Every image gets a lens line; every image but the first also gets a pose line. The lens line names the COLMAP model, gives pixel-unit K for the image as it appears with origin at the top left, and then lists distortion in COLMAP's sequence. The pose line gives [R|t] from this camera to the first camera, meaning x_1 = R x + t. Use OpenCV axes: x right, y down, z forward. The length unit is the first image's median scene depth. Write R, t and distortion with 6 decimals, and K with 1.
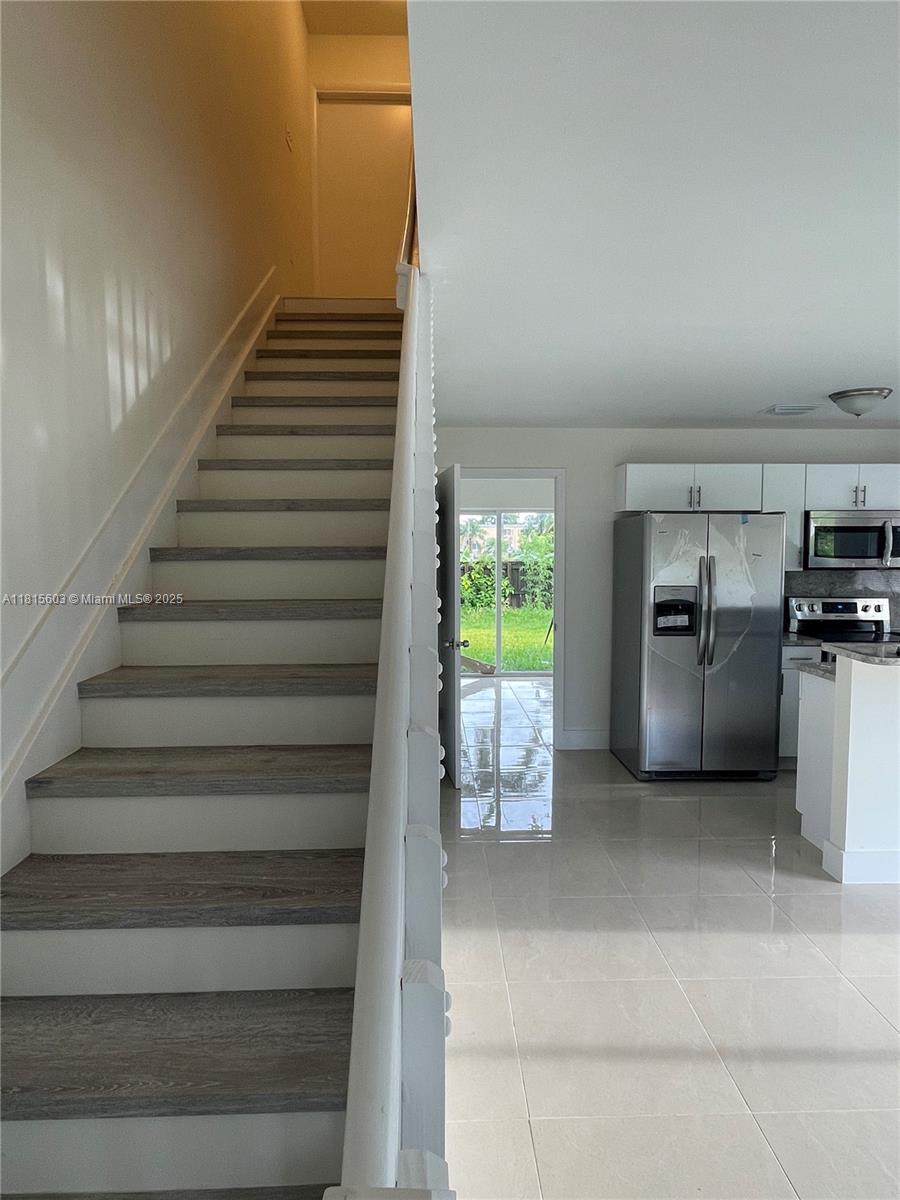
lens RADIAL K [[722.4, 0, 450.0], [0, 722.4, 600.0], [0, 0, 1]] dist [-0.001993, -0.004822]
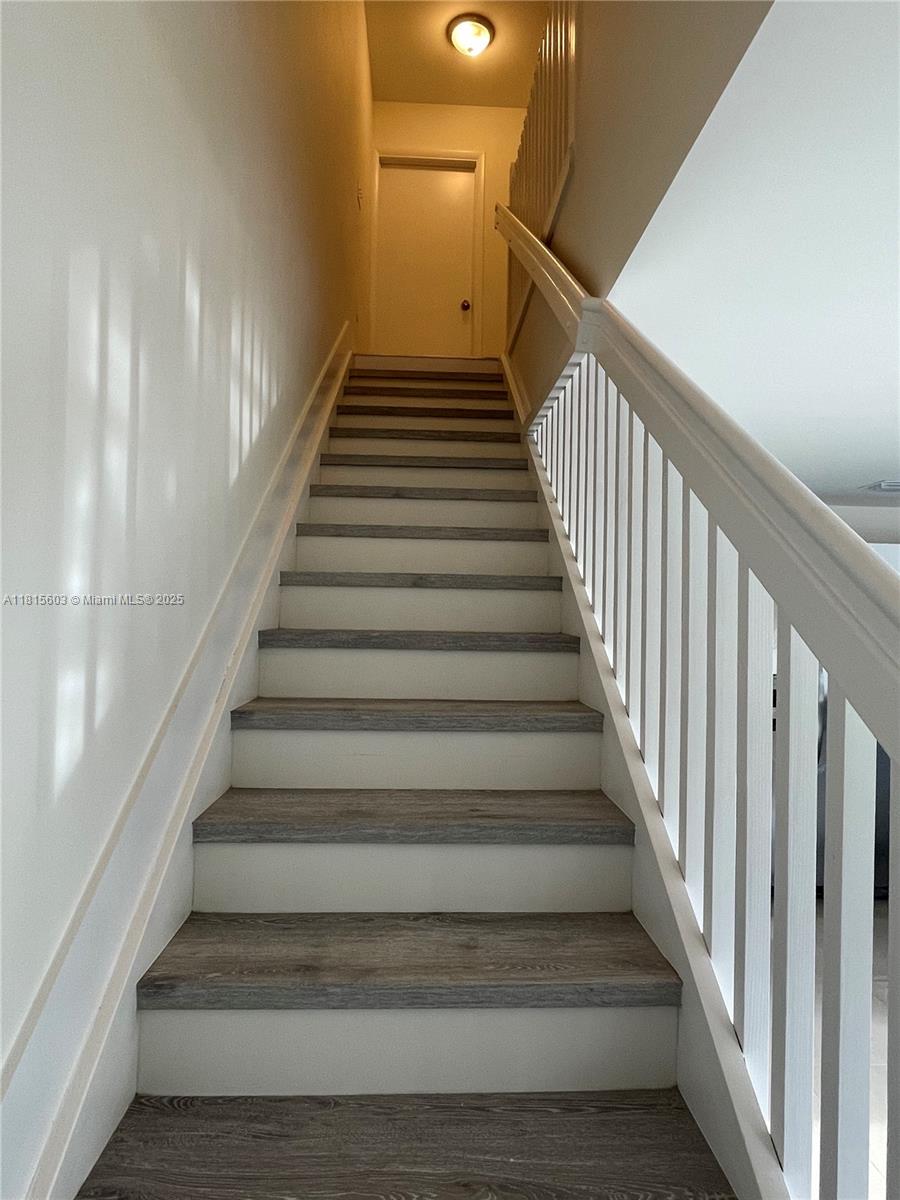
lens RADIAL K [[722.4, 0, 450.0], [0, 722.4, 600.0], [0, 0, 1]] dist [-0.001993, -0.004822]
pose [[0.999648, 0.023664, 0.011971, -0.213015], [-0.022426, 0.995254, -0.094689, -0.035132], [-0.014155, 0.094387, 0.995435, 0.196446]]
